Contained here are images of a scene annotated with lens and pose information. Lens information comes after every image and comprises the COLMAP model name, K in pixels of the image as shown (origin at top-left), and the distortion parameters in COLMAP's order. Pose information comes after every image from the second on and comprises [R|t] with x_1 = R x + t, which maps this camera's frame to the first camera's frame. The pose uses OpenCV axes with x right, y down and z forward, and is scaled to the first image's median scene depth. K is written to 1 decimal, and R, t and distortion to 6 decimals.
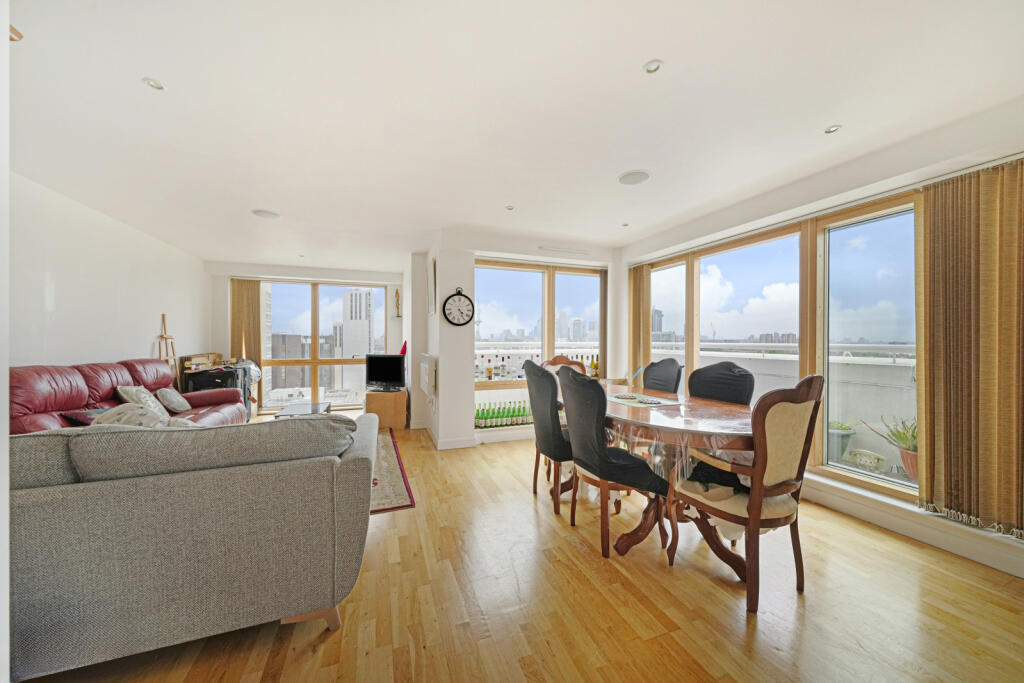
lens RADIAL K [[352.6, 0, 512.0], [0, 352.6, 341.5], [0, 0, 1]] dist [-0.000791, -0.000090]
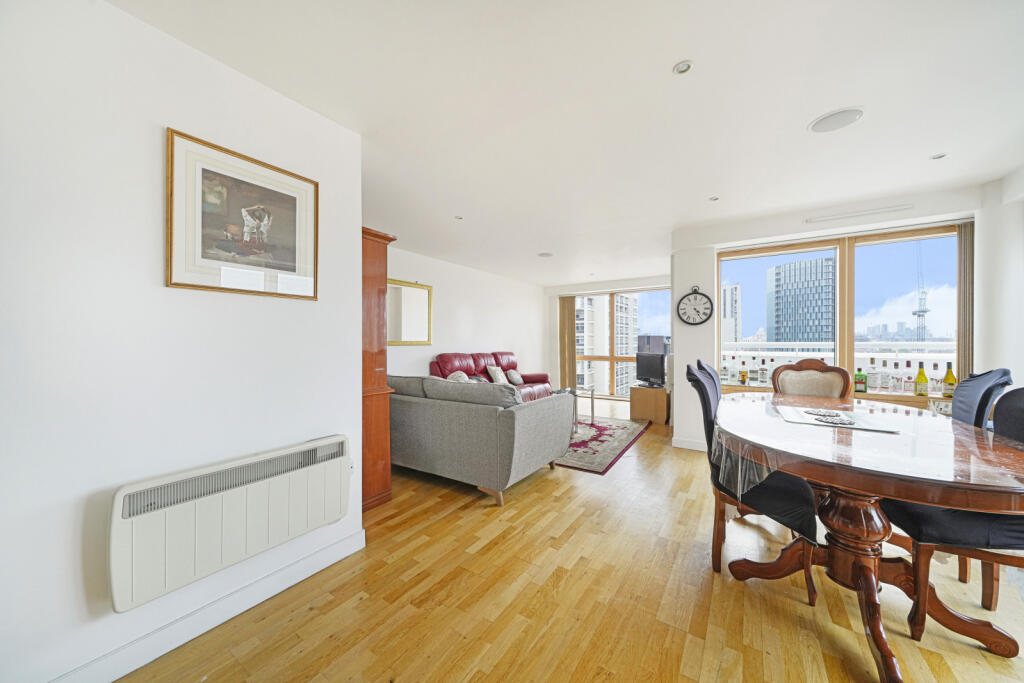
lens RADIAL K [[359.8, 0, 512.0], [0, 359.8, 341.5], [0, 0, 1]] dist [0.000291, -0.000026]
pose [[0.589061, -0.002088, -0.808086, 0.359553], [0.000974, 0.999998, -0.001874, 0.002229], [0.808088, 0.000317, 0.589062, -0.000270]]
